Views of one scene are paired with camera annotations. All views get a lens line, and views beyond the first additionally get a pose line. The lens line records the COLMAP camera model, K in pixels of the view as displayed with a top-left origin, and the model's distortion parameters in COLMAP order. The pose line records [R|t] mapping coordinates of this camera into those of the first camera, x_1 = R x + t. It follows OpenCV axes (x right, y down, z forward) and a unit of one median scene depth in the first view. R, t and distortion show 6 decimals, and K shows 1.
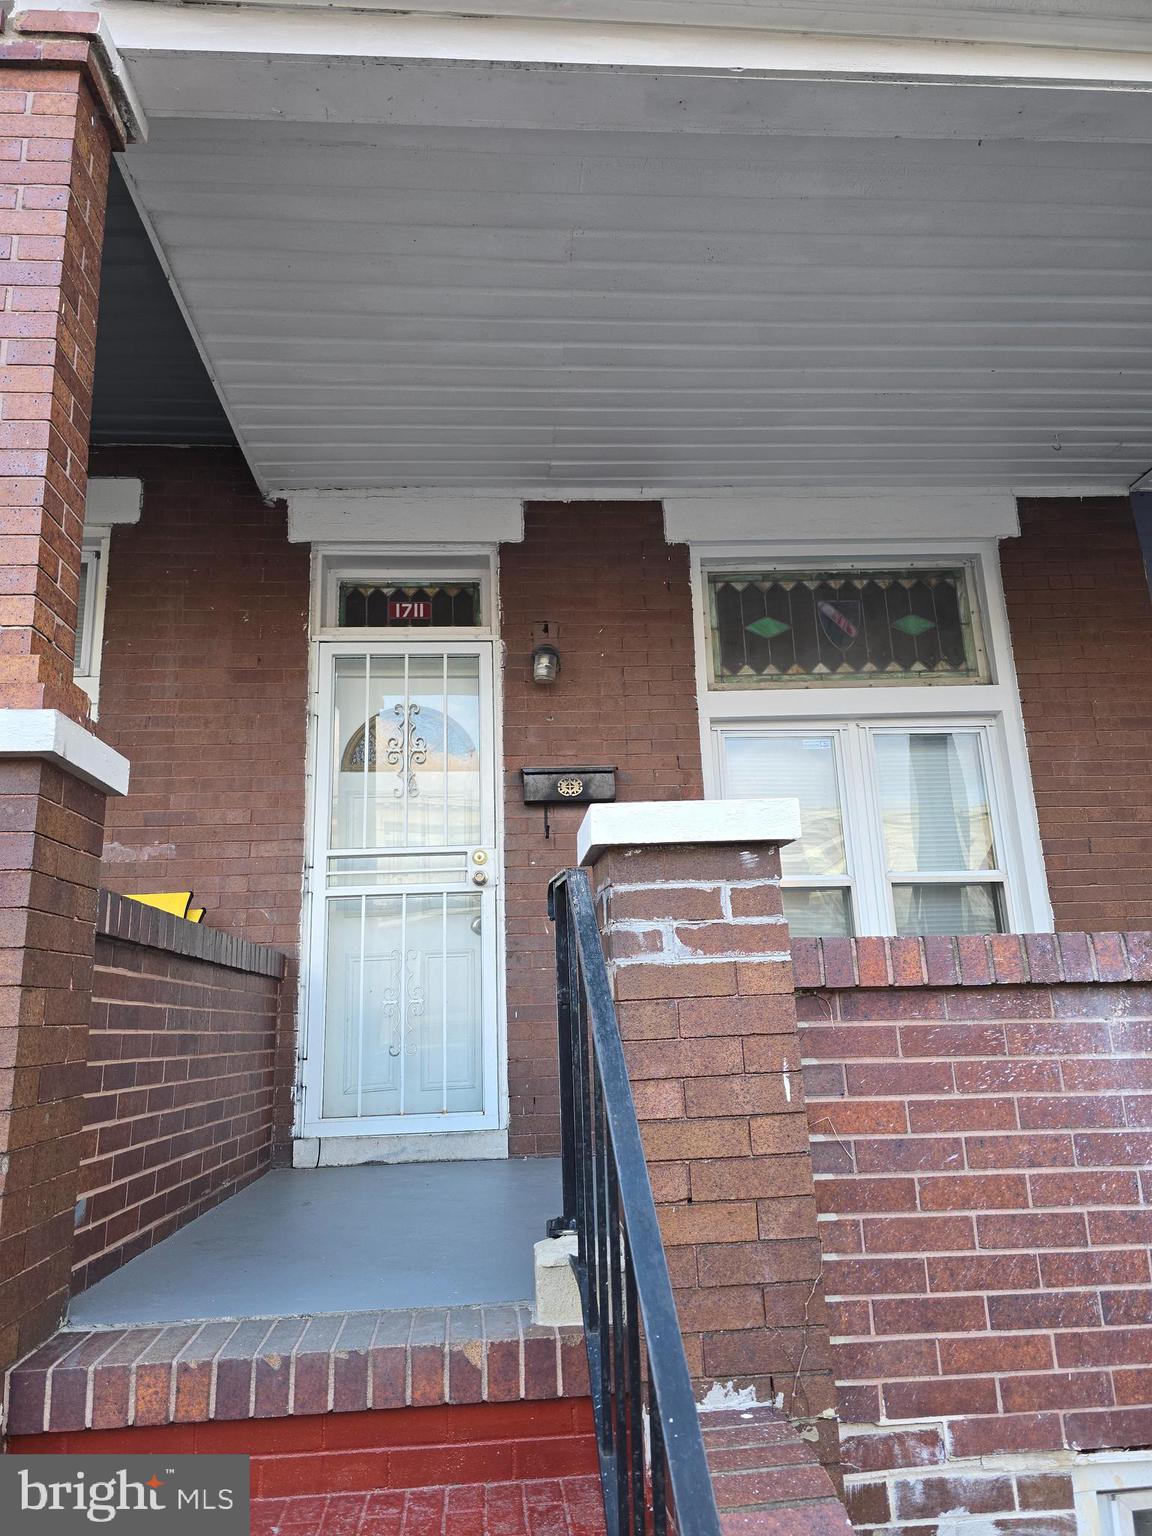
lens RADIAL K [[1051.0, 0, 570.4], [0, 1051.0, 769.2], [0, 0, 1]] dist [0.019559, -0.032755]
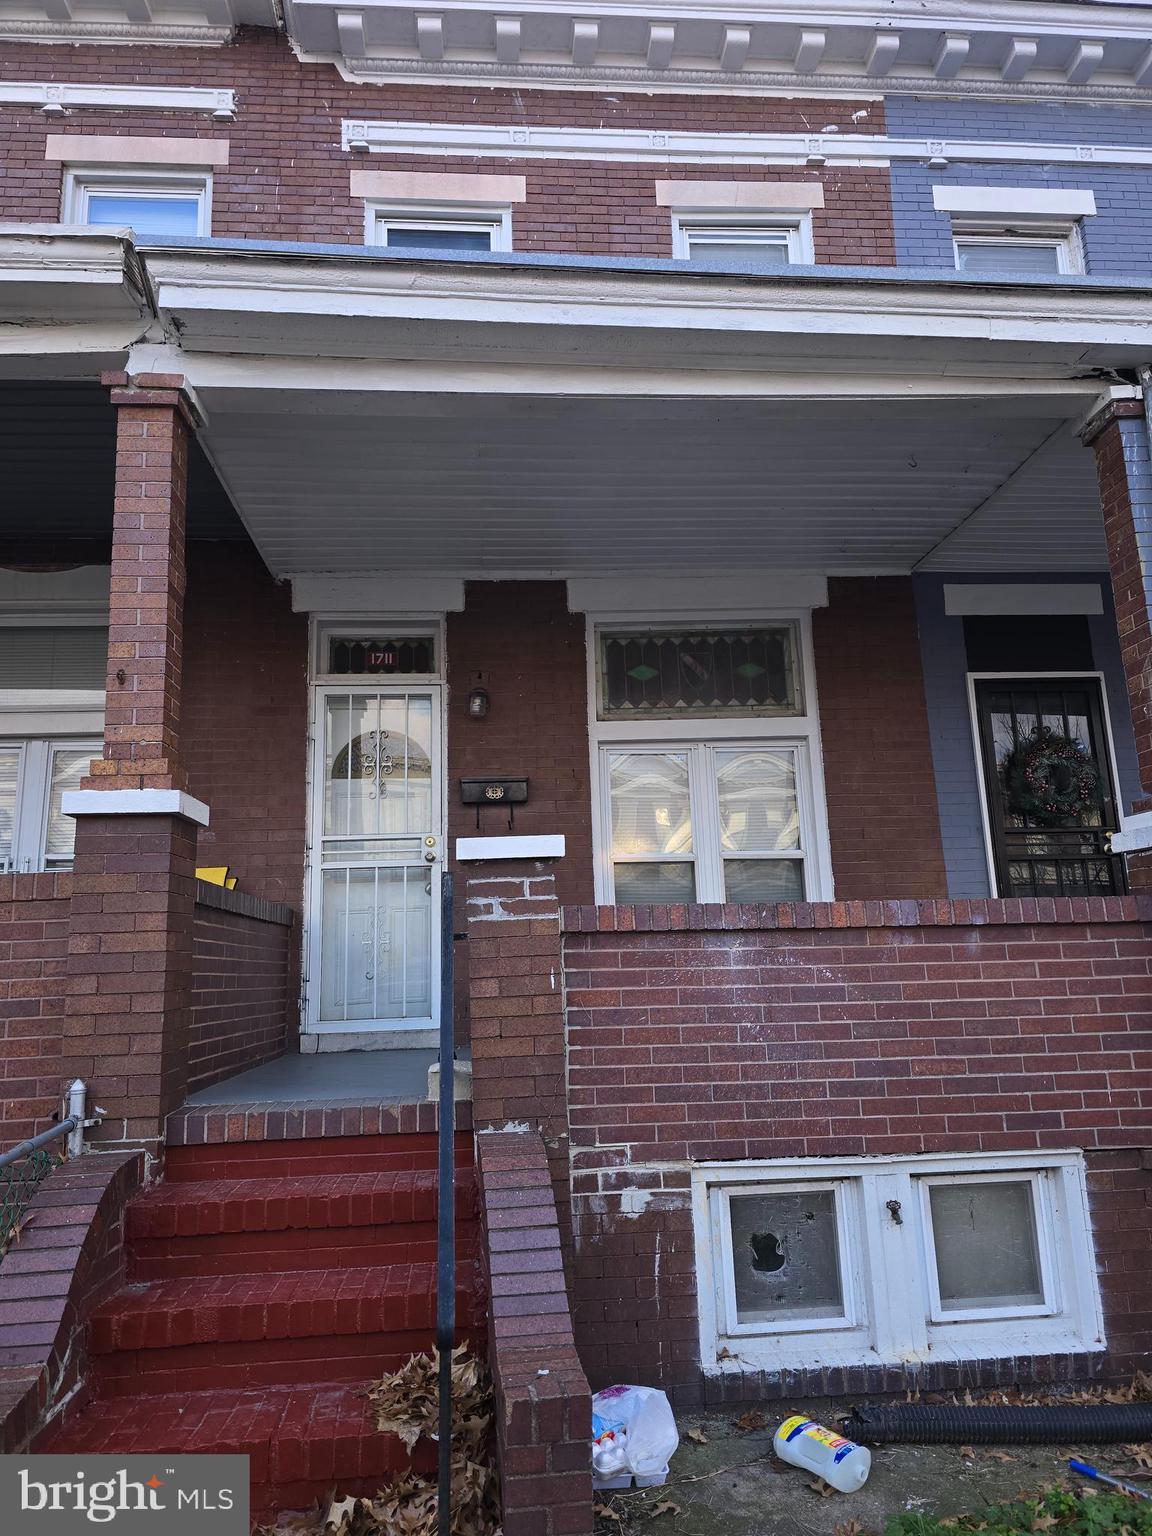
lens RADIAL K [[1051.0, 0, 582.5], [0, 1051.0, 763.4], [0, 0, 1]] dist [0.019559, -0.032755]
pose [[0.999913, 0.003069, 0.012812, 0.110190], [-0.003629, 0.999028, 0.043931, -0.092648], [-0.012665, -0.043974, 0.998952, -0.453903]]
